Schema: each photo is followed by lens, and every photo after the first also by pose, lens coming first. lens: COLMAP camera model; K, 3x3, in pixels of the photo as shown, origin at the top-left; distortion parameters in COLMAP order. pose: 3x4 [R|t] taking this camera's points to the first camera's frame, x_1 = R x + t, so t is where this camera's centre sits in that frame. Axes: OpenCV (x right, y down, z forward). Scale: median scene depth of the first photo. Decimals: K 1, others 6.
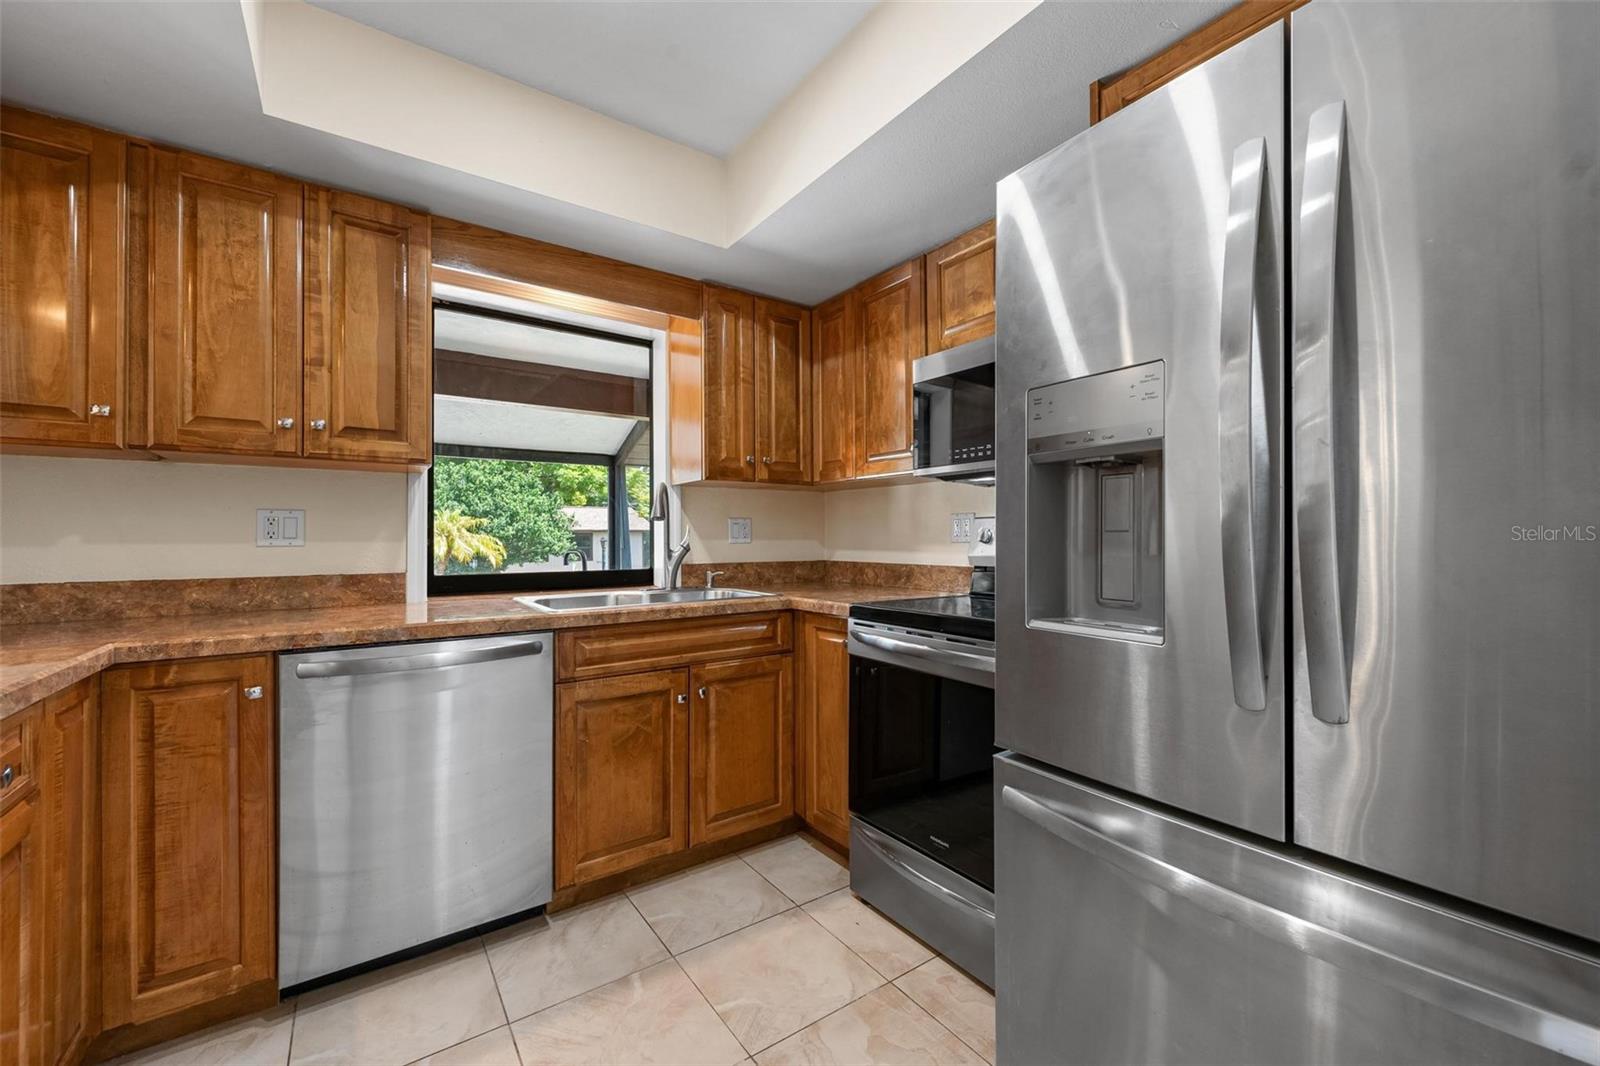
lens RADIAL K [[635.6, 0, 802.0], [0, 635.6, 535.1], [0, 0, 1]] dist [-0.001582, 0.000369]
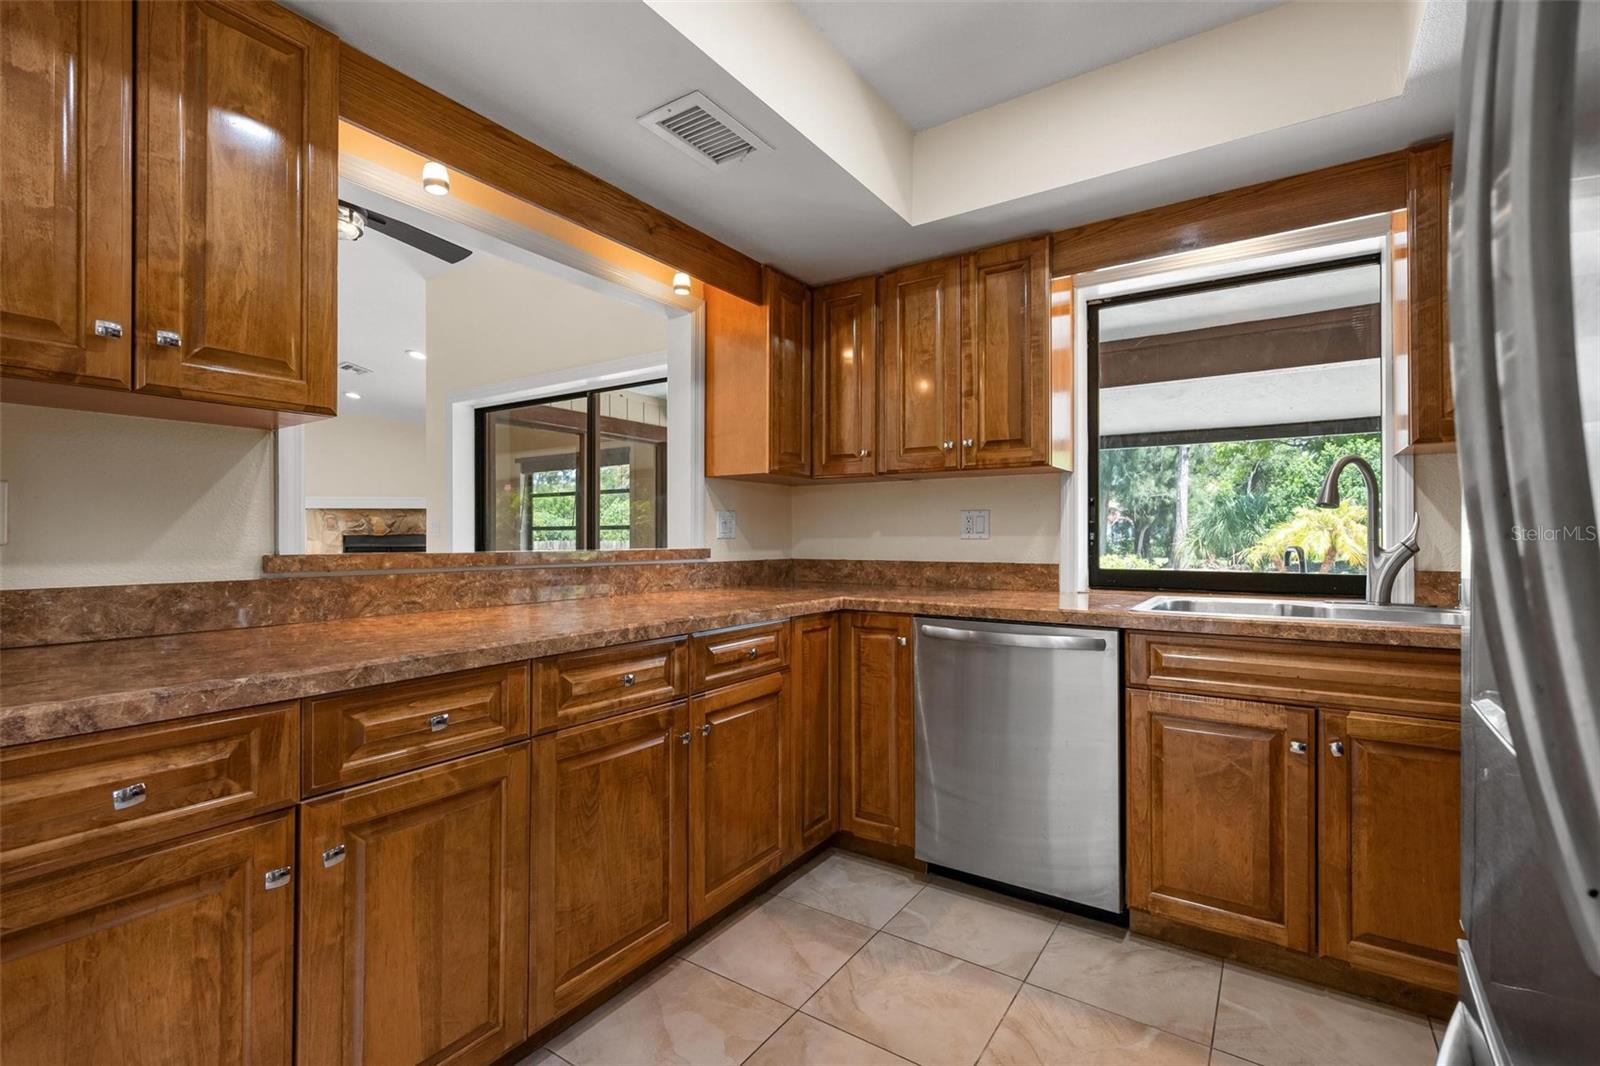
lens RADIAL K [[718.1, 0, 801.0], [0, 718.1, 532.0], [0, 0, 1]] dist [0.013663, -0.000053]
pose [[0.354038, 0.001621, -0.935230, 0.440169], [0.009118, 0.999945, 0.005185, -0.006533], [0.935187, -0.010363, 0.354003, 0.169844]]
